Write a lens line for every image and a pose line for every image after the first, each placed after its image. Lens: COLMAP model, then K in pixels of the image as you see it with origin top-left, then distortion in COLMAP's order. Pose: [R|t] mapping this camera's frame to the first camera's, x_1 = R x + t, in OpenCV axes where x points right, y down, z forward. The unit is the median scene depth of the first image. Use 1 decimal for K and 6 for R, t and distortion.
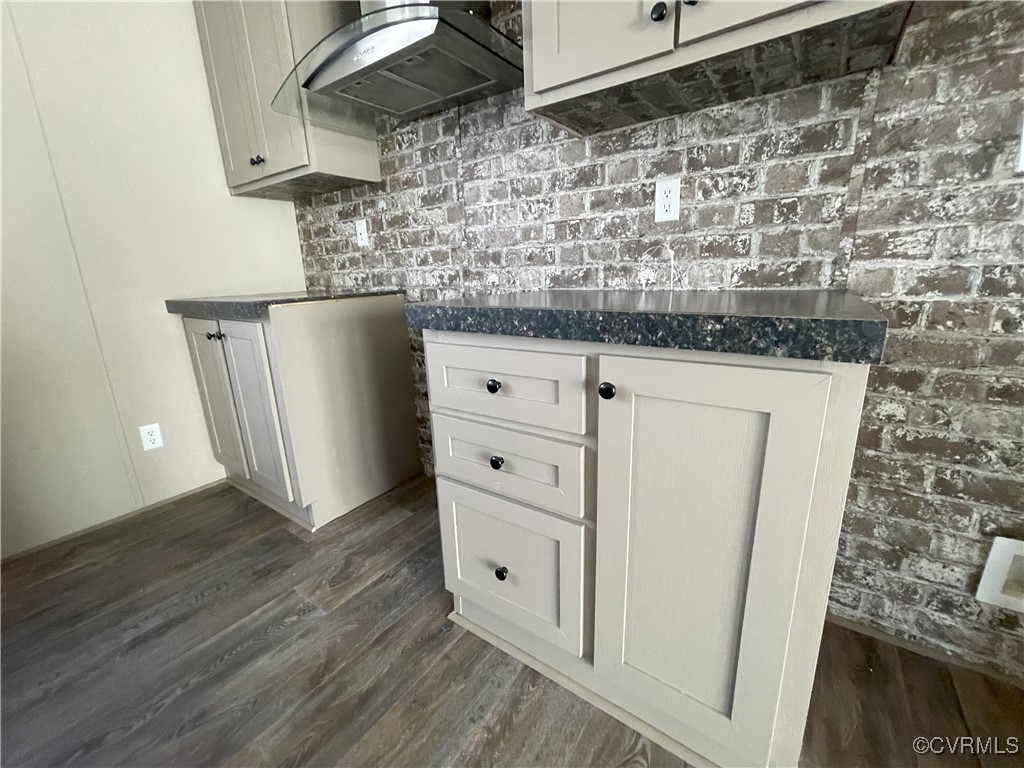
lens RADIAL K [[401.7, 0, 524.8], [0, 401.7, 380.2], [0, 0, 1]] dist [-0.008704, 0.001485]
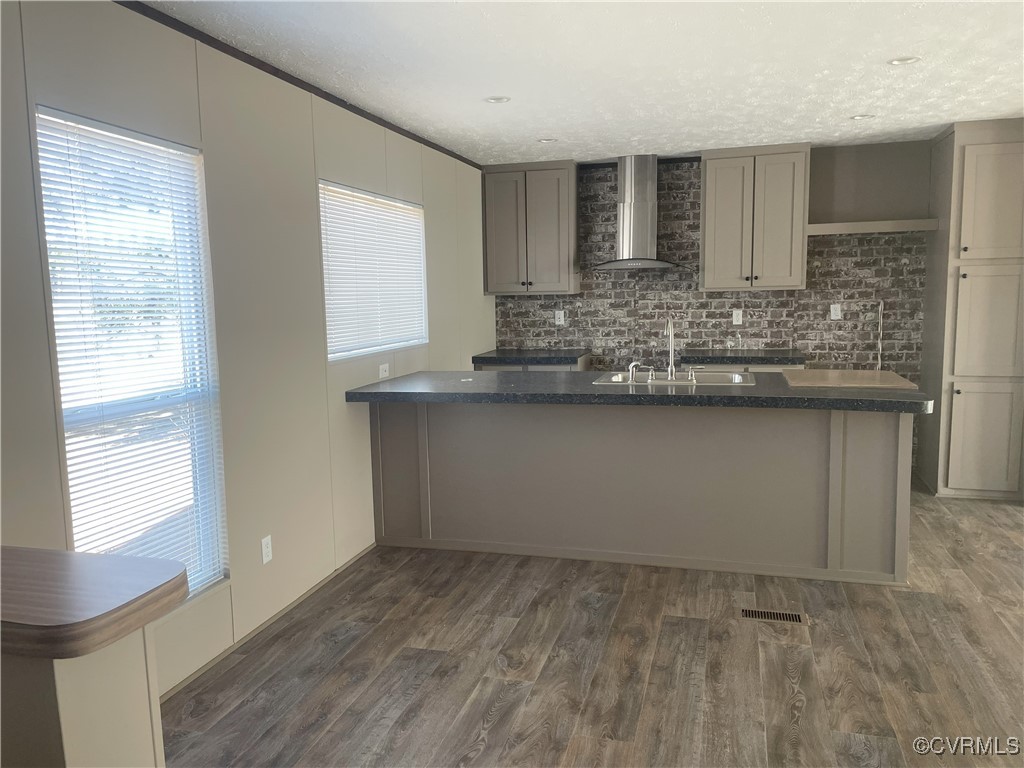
lens RADIAL K [[817.0, 0, 470.6], [0, 817.0, 401.5], [0, 0, 1]] dist [0.049826, -0.059343]
pose [[0.952446, -0.033054, 0.302910, -2.643517], [0.072068, 0.990331, -0.118539, 0.560410], [-0.296063, 0.134732, 0.945618, -3.149511]]
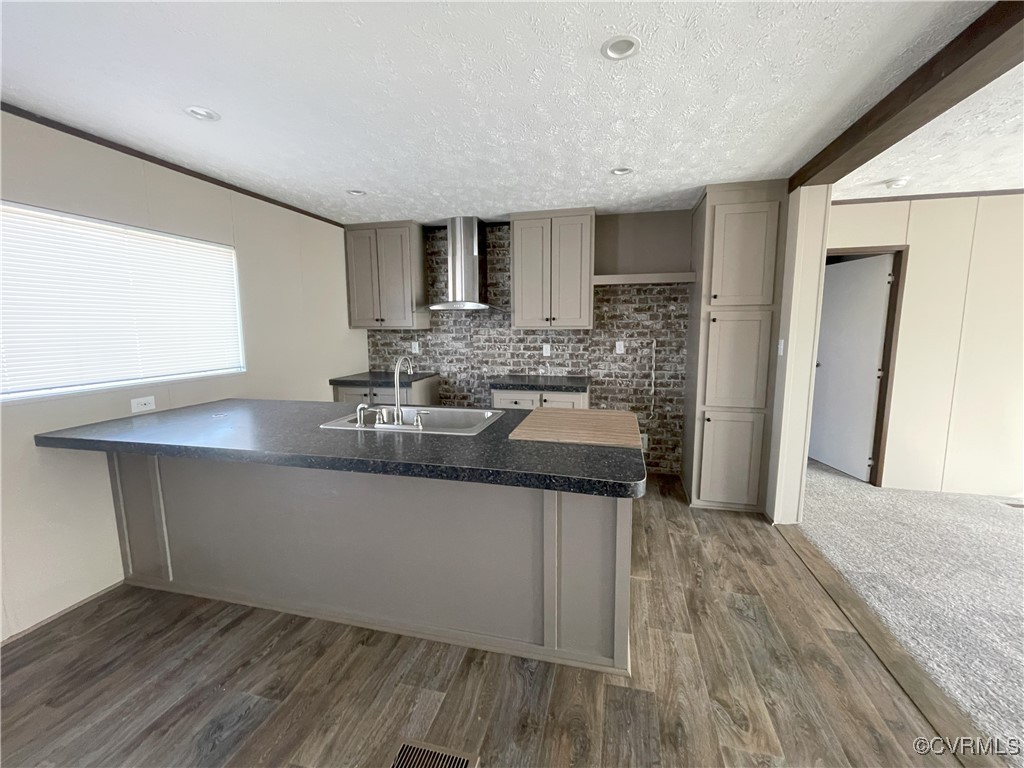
lens RADIAL K [[422.7, 0, 513.6], [0, 422.7, 386.6], [0, 0, 1]] dist [-0.001939, -0.001707]
pose [[0.935626, -0.026950, 0.351964, -1.023359], [0.068983, 0.991816, -0.107432, 0.200389], [-0.346188, 0.124795, 0.929828, -1.919349]]
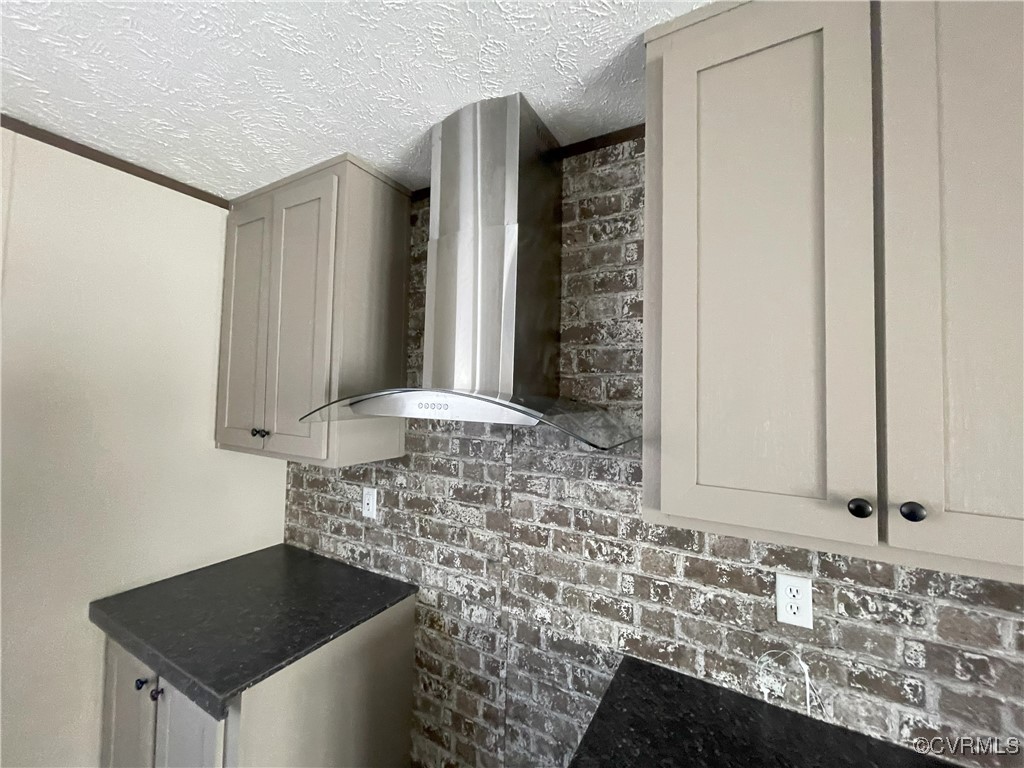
lens RADIAL K [[401.7, 0, 520.8], [0, 401.7, 380.9], [0, 0, 1]] dist [-0.008704, 0.001485]
pose [[0.995263, 0.054169, 0.080733, -0.241666], [-0.028553, 0.956639, -0.289873, -0.527905], [-0.092934, 0.286195, 0.953654, 0.130450]]
